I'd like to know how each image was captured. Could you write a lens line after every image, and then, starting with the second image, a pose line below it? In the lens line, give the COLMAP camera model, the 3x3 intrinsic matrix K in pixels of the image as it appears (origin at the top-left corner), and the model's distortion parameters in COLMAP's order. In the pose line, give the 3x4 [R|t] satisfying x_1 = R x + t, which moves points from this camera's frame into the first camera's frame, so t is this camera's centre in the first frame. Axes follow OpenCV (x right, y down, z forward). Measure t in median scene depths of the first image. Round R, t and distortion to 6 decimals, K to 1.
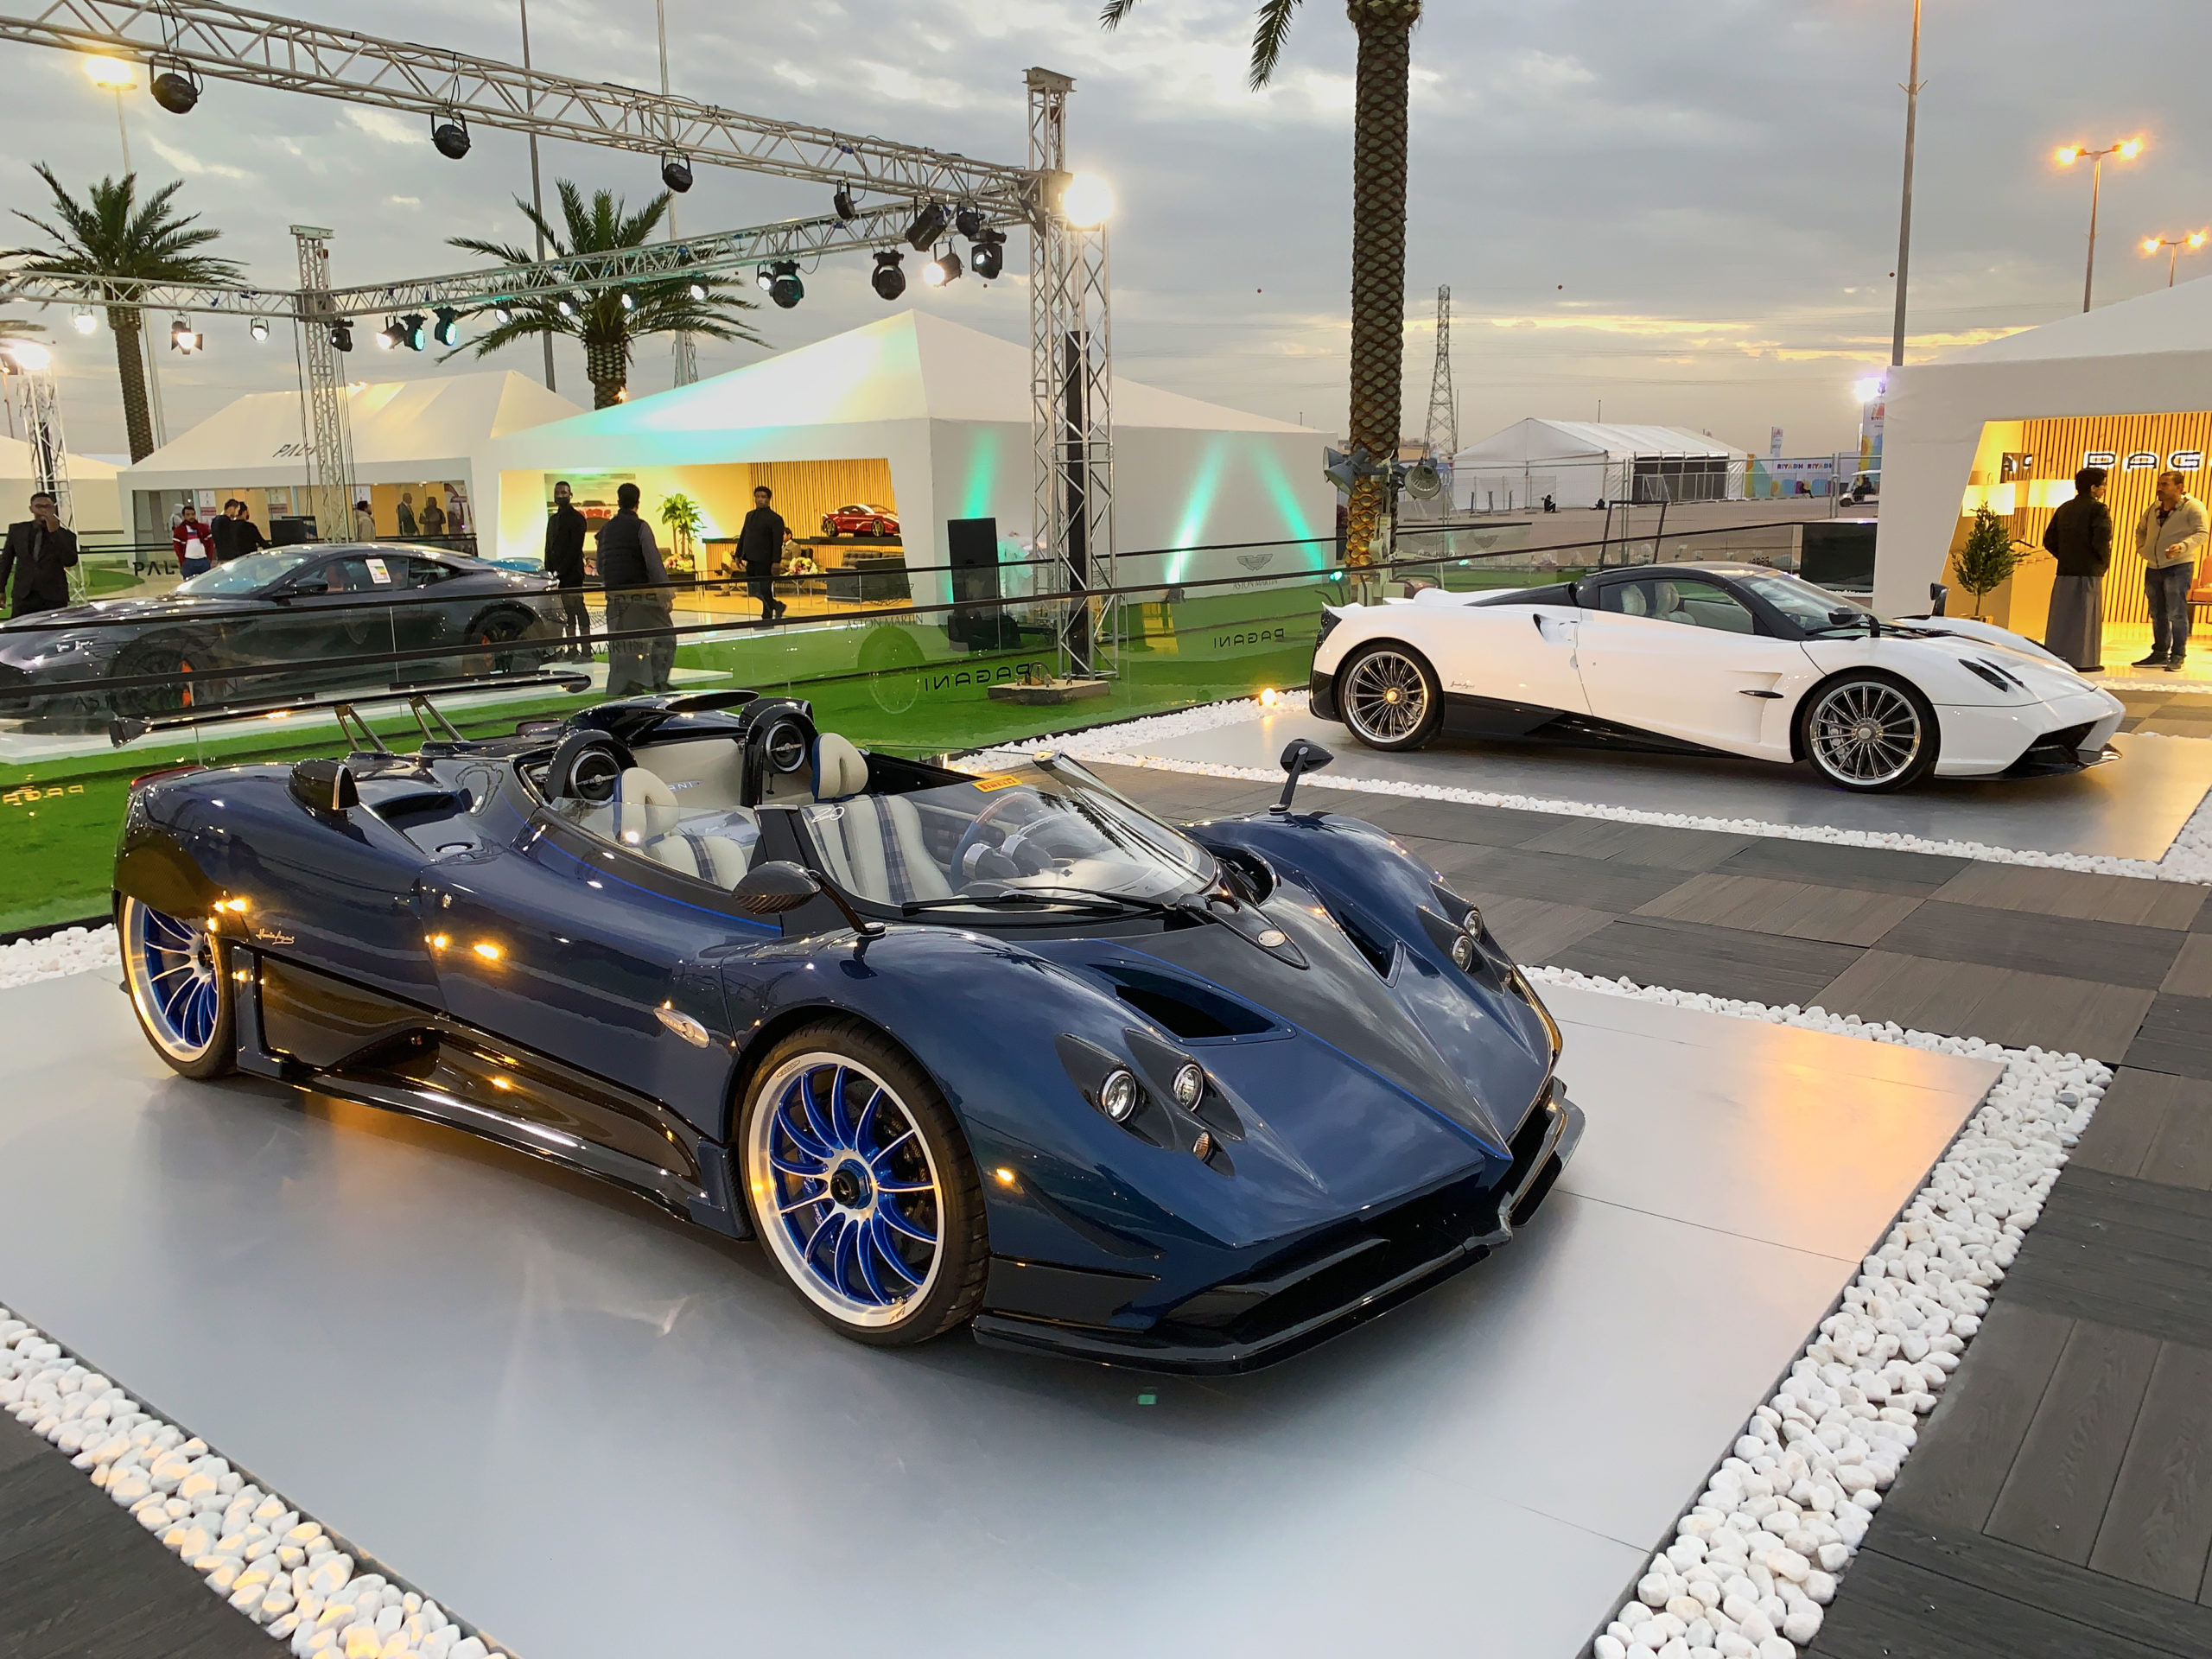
lens RADIAL K [[1688.0, 0, 1106.0], [0, 1688.0, 829.5], [0, 0, 1]] dist [0.031142, -0.032765]
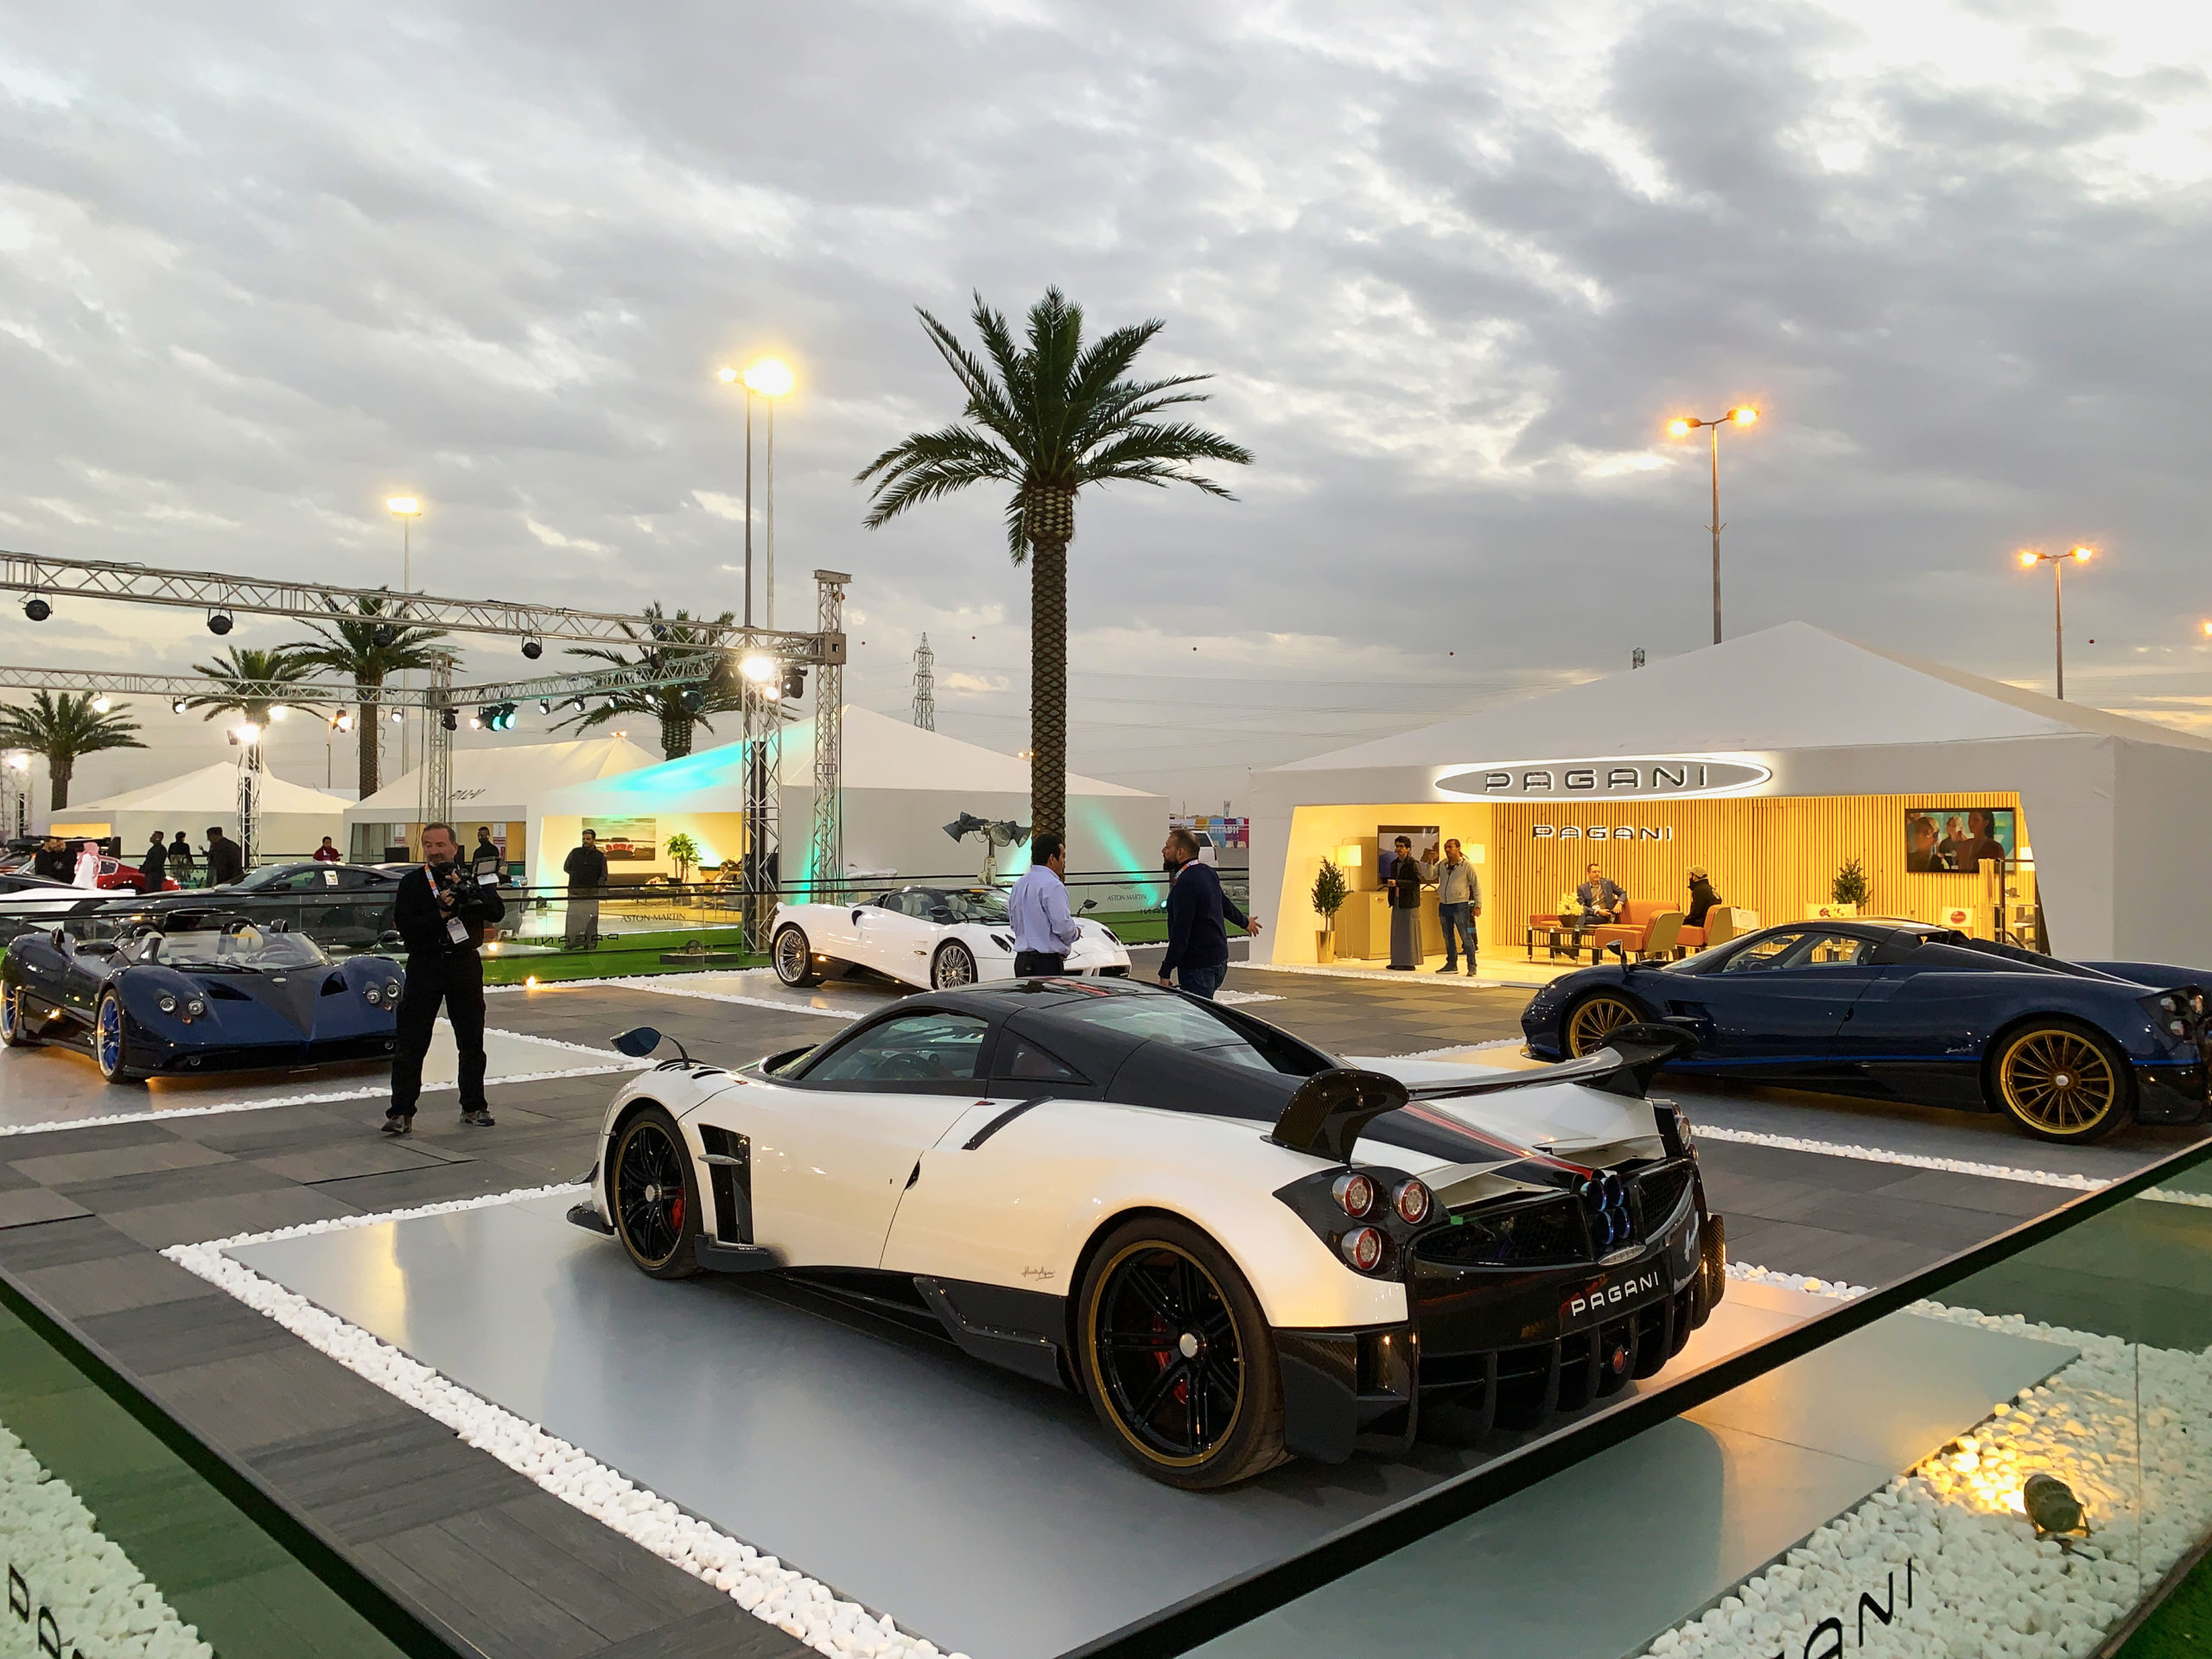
lens RADIAL K [[1670.2, 0, 1159.0], [0, 1670.2, 838.4], [0, 0, 1]] dist [0.038897, 0.000903]
pose [[0.992230, 0.017563, -0.123173, 0.292474], [-0.040975, 0.980888, -0.190211, 0.045349], [0.117478, 0.193780, 0.973986, -0.259142]]
